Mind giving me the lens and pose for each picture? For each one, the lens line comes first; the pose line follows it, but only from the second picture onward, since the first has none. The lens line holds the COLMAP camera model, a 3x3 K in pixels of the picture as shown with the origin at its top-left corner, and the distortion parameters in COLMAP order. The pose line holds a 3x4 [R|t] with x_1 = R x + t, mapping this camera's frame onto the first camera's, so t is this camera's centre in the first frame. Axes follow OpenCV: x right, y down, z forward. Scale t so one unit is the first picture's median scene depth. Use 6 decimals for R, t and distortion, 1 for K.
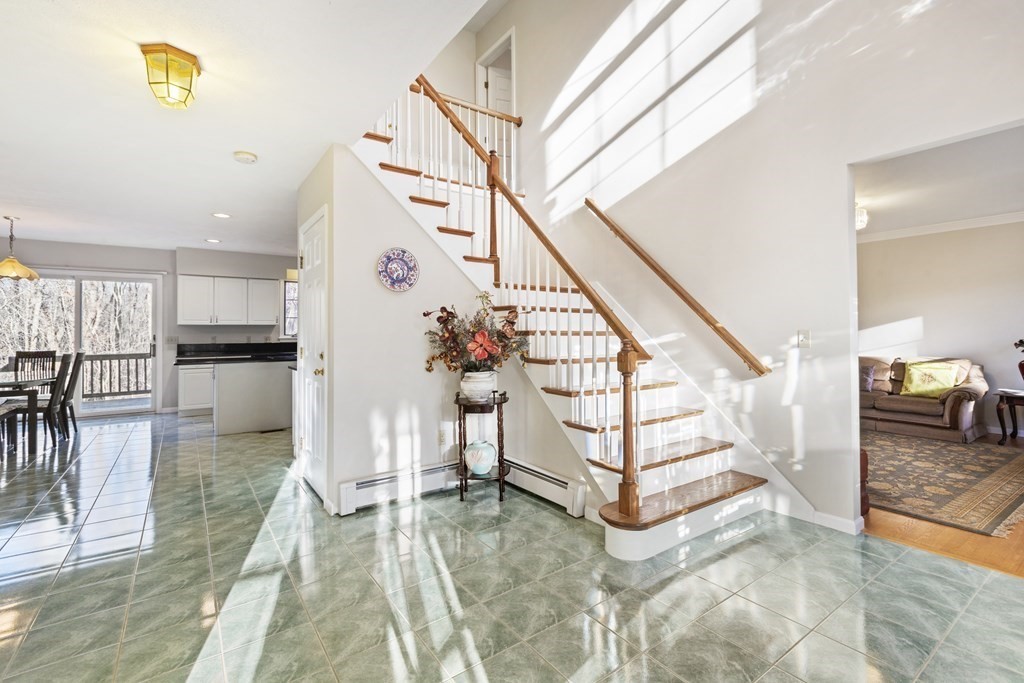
lens RADIAL K [[463.9, 0, 511.3], [0, 463.9, 335.9], [0, 0, 1]] dist [-0.001552, 0.000321]
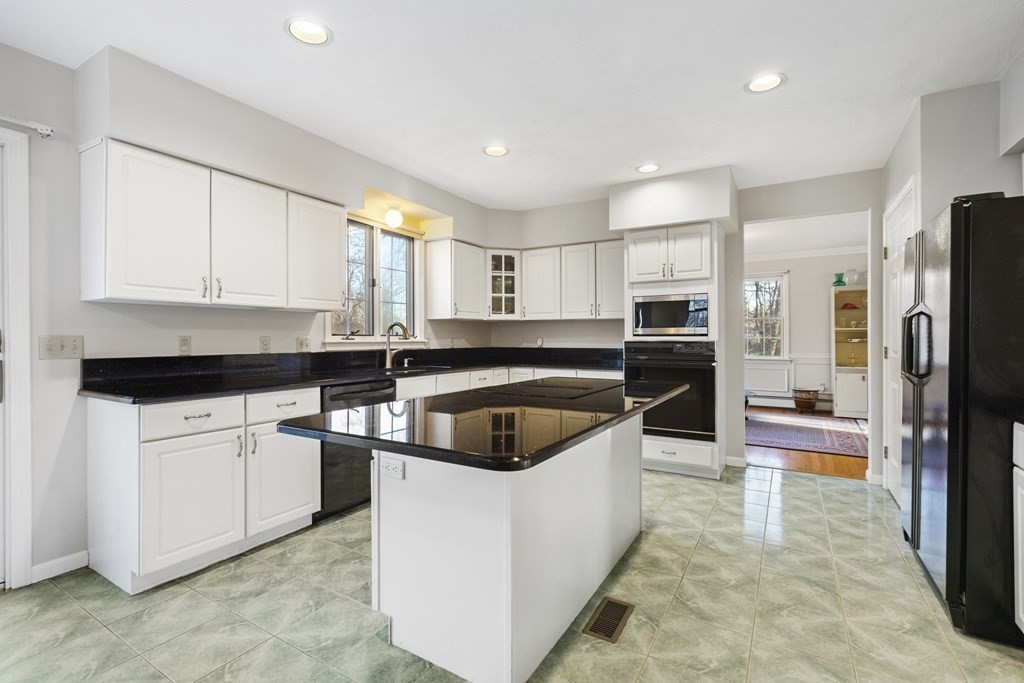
lens RADIAL K [[463.9, 0, 512.4], [0, 463.9, 338.3], [0, 0, 1]] dist [-0.001552, 0.000321]
pose [[0.914207, 0.006557, 0.405193, -0.571807], [-0.009409, 0.999943, 0.005047, -0.001703], [-0.405137, -0.008426, 0.914217, 0.564039]]
